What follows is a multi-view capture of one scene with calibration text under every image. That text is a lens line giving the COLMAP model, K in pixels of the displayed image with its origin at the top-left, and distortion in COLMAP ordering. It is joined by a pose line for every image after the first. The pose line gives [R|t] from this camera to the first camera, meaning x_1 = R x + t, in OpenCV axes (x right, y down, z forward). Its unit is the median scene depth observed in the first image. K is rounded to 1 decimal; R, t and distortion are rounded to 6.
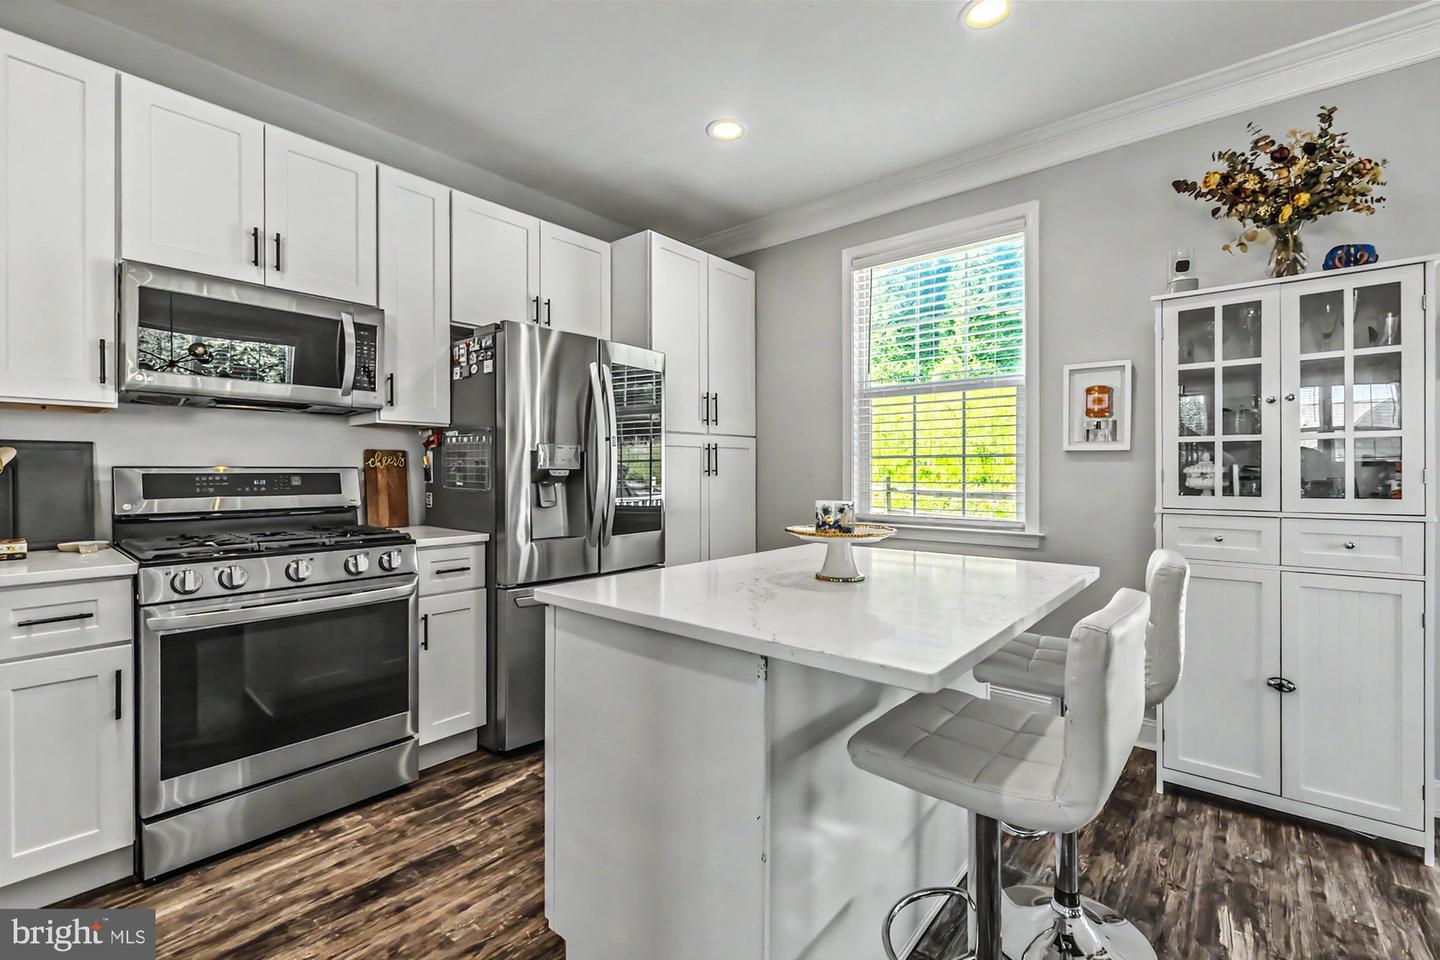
lens RADIAL K [[622.0, 0, 711.1], [0, 622.0, 475.0], [0, 0, 1]] dist [-0.001336, -0.000259]
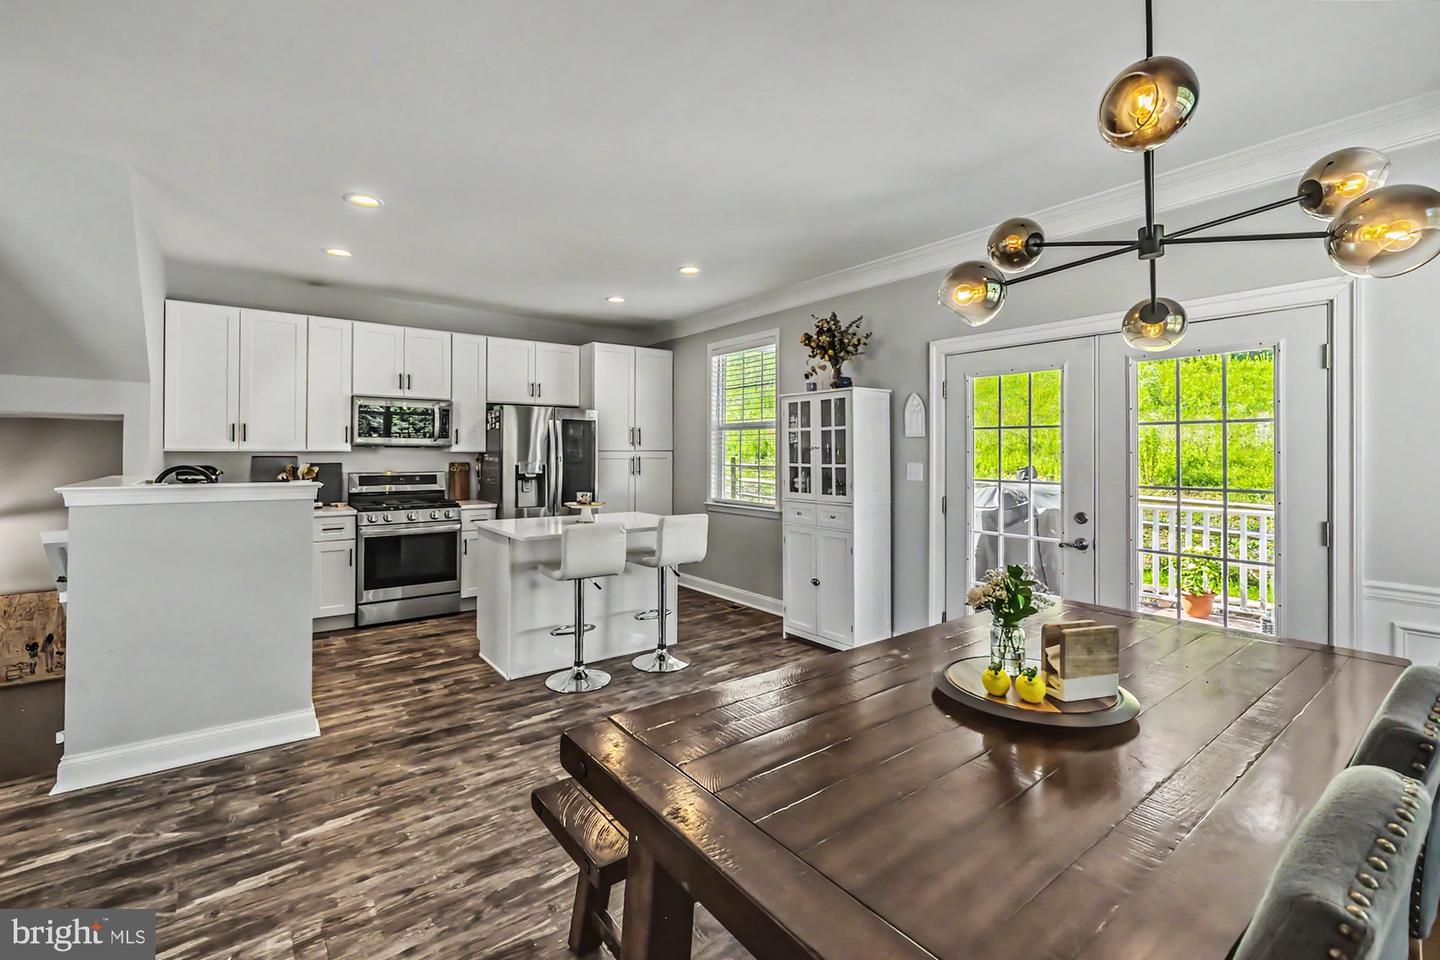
lens RADIAL K [[629.9, 0, 719.4], [0, 629.9, 451.1], [0, 0, 1]] dist [-0.002124, -0.000161]
pose [[0.976657, 0.003255, -0.214779, 0.918539], [-0.005030, 0.999958, -0.007719, -0.080100], [0.214744, 0.008619, 0.976632, -1.022510]]
